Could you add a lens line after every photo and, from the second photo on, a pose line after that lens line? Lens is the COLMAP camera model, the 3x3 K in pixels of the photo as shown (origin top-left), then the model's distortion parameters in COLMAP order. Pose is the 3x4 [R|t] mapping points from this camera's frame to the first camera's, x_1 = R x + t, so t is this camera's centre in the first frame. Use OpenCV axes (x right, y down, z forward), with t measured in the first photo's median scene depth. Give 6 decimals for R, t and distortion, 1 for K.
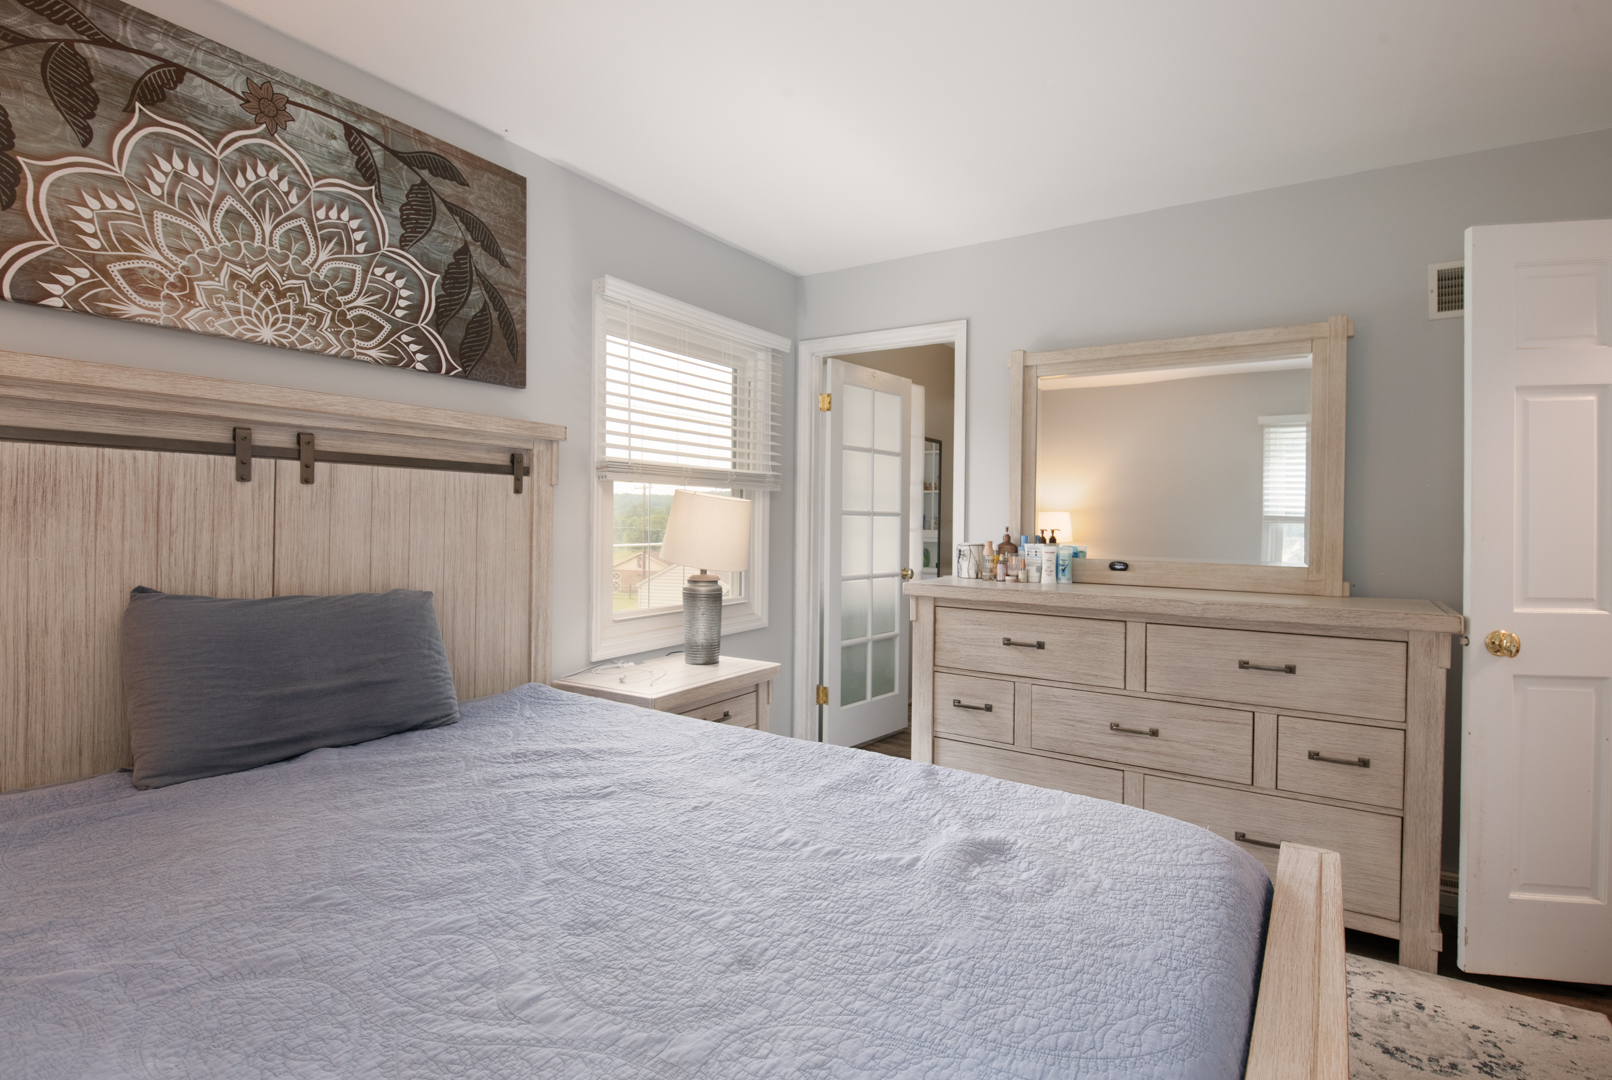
lens RADIAL K [[812.2, 0, 807.4], [0, 812.2, 522.8], [0, 0, 1]] dist [-0.001641, -0.010880]
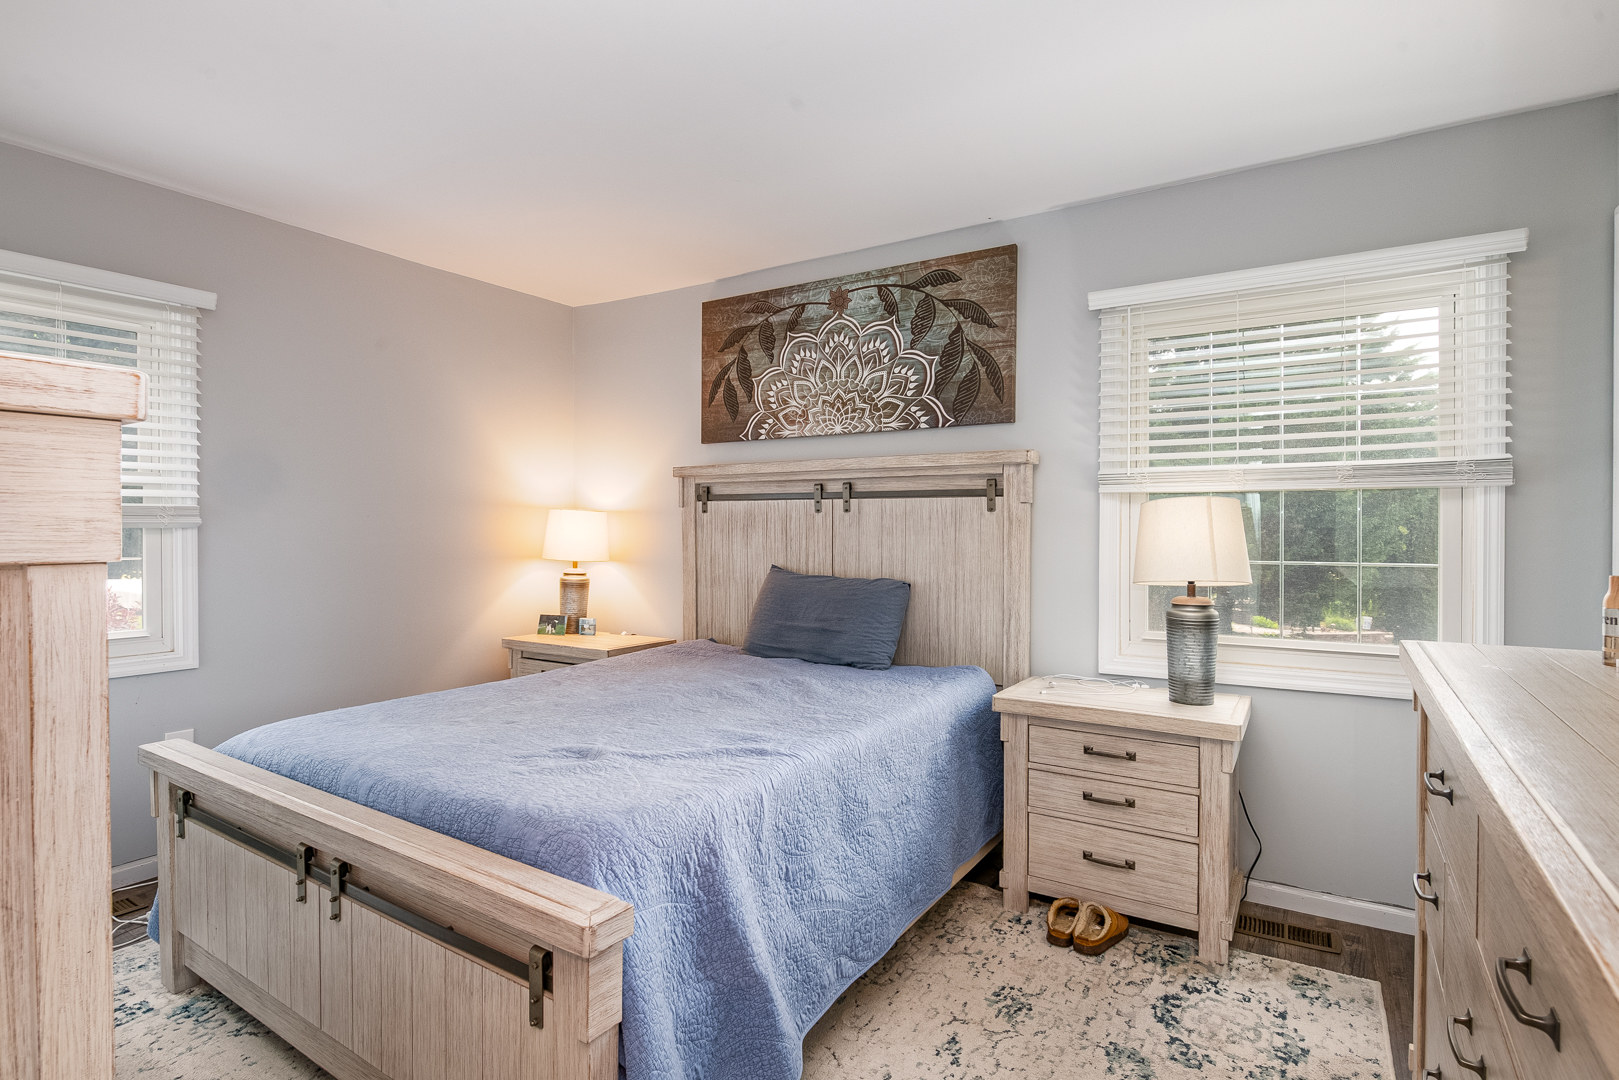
lens RADIAL K [[815.7, 0, 810.9], [0, 815.7, 522.7], [0, 0, 1]] dist [-0.001641, -0.010880]
pose [[-0.007828, -0.015463, -0.999850, 1.030256], [-0.003980, 0.999873, -0.015432, 0.000999], [0.999961, 0.003859, -0.007888, 0.876629]]
